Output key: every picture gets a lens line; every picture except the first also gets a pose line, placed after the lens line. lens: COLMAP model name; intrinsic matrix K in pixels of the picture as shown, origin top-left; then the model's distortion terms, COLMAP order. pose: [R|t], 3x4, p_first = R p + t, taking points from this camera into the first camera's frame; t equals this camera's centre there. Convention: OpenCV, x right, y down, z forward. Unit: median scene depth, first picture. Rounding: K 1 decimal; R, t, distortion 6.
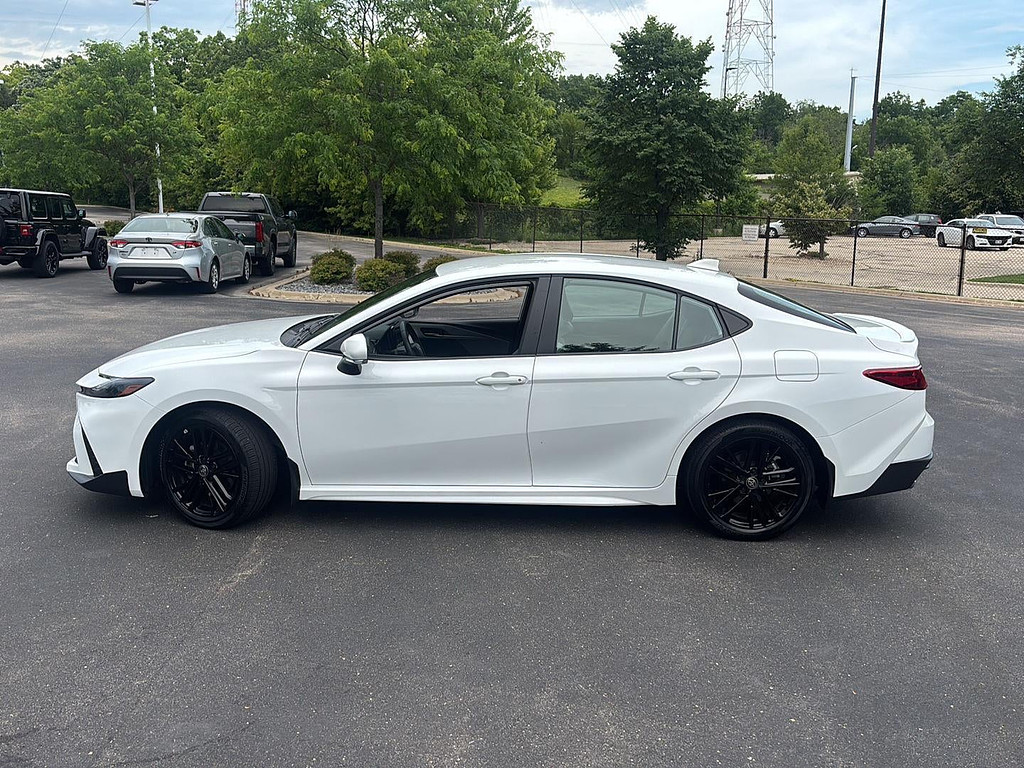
lens RADIAL K [[1006.4, 0, 512.0], [0, 1006.4, 384.0], [0, 0, 1]] dist [0.035434, -0.032863]
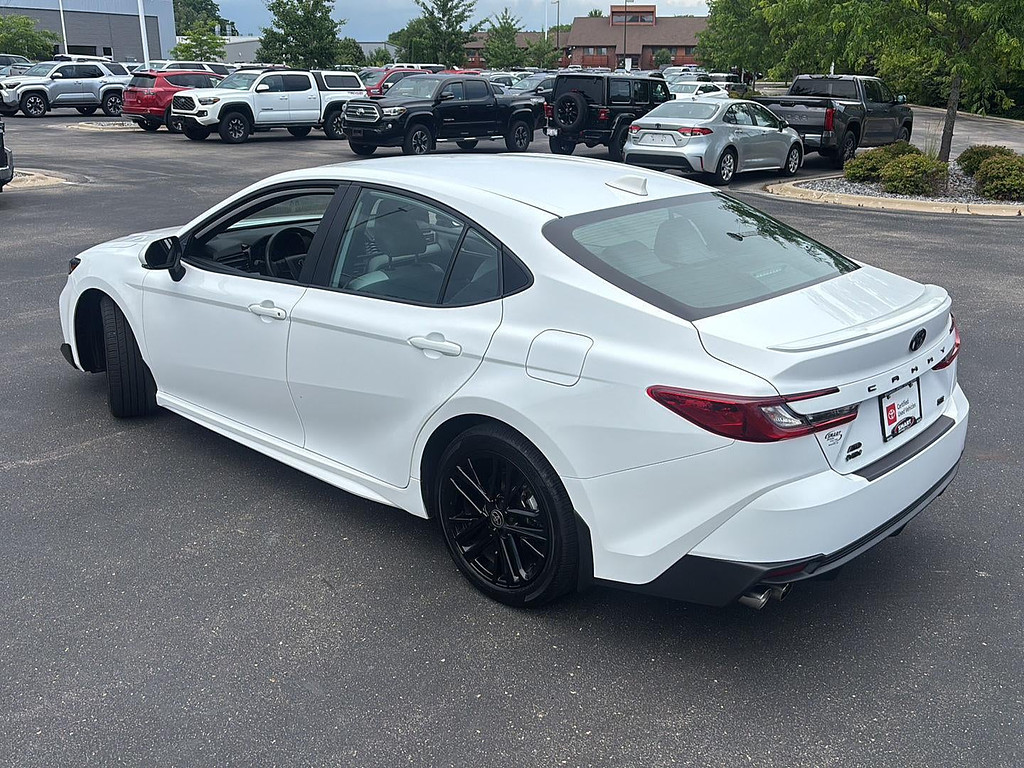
lens RADIAL K [[996.9, 0, 497.4], [0, 996.9, 383.3], [0, 0, 1]] dist [0.059753, -0.015979]
pose [[0.752007, 0.190599, -0.630998, 0.185460], [-0.121010, 0.980932, 0.152085, -0.026273], [0.647953, -0.038012, 0.760732, 0.146608]]
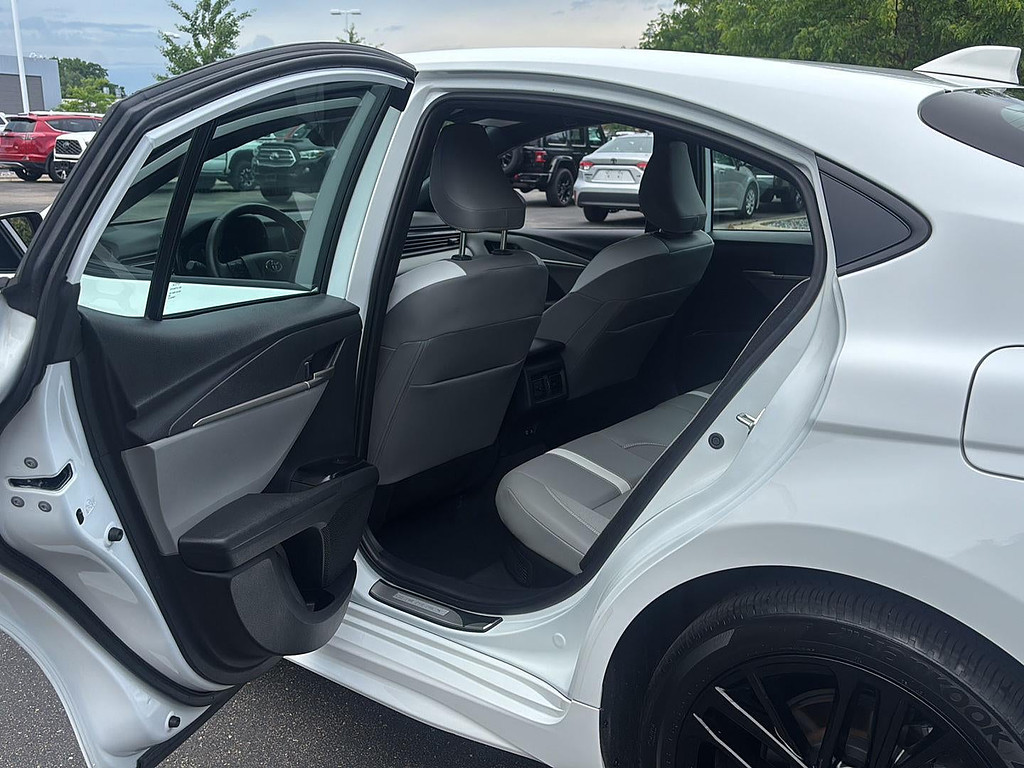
lens RADIAL K [[1003.4, 0, 475.0], [0, 1003.4, 382.9], [0, 0, 1]] dist [0.139247, -0.004026]
pose [[0.799325, 0.134241, -0.585712, 0.089068], [-0.106986, 0.990946, 0.081113, -0.008828], [0.591298, -0.002173, 0.806450, 0.210943]]
